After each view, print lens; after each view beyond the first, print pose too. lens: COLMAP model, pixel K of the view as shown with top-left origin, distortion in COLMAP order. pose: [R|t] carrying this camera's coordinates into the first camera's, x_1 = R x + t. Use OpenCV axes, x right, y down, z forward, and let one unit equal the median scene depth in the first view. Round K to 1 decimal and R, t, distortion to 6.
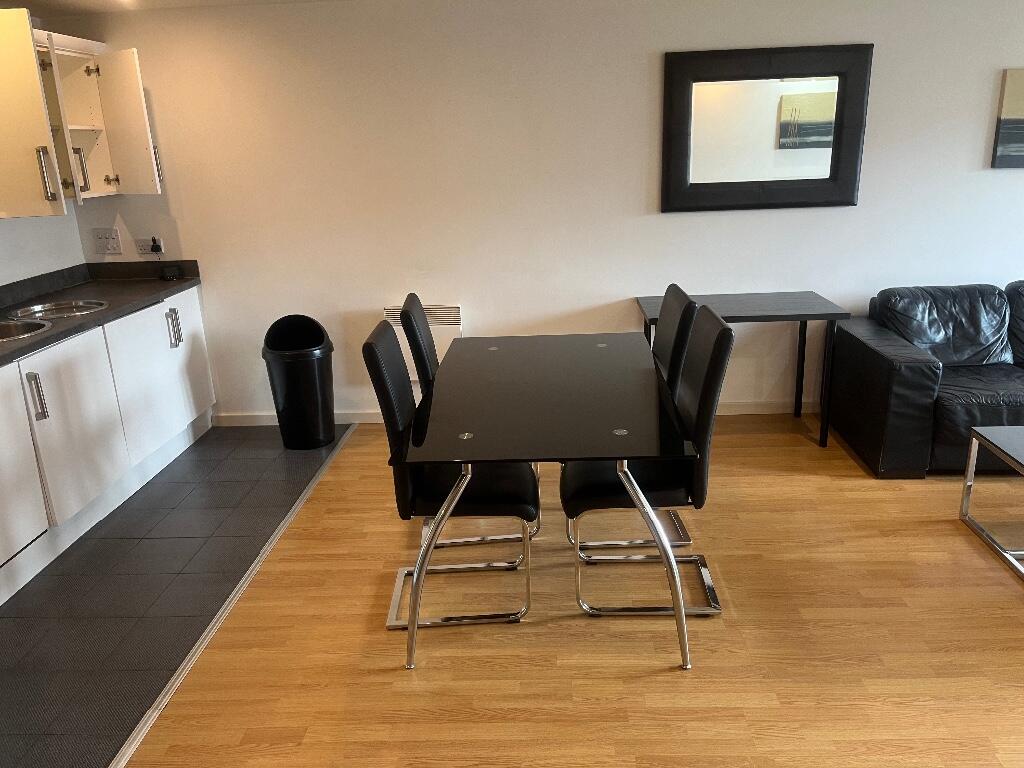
lens RADIAL K [[776.8, 0, 511.5], [0, 776.8, 389.1], [0, 0, 1]] dist [-0.005790, -0.005128]
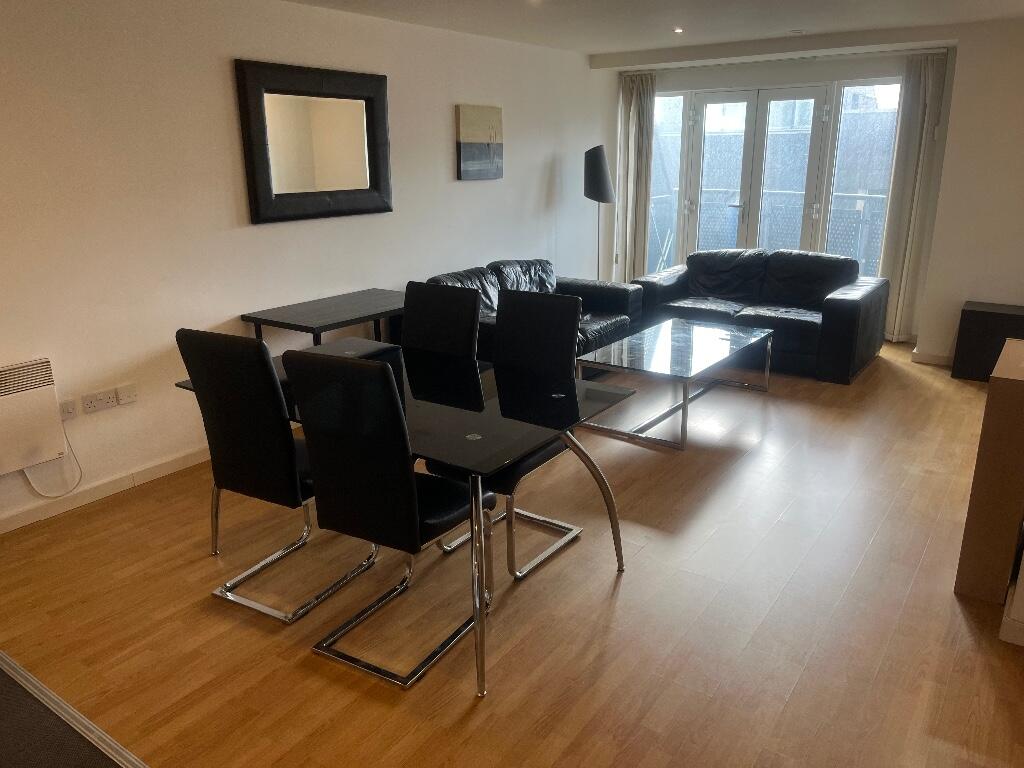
lens RADIAL K [[776.8, 0, 510.3], [0, 776.8, 378.4], [0, 0, 1]] dist [-0.005790, -0.005128]
pose [[0.535789, -0.200410, 0.820223, -0.483309], [0.244452, 0.966639, 0.076503, -0.040980], [-0.808192, 0.159515, 0.566905, 0.239586]]
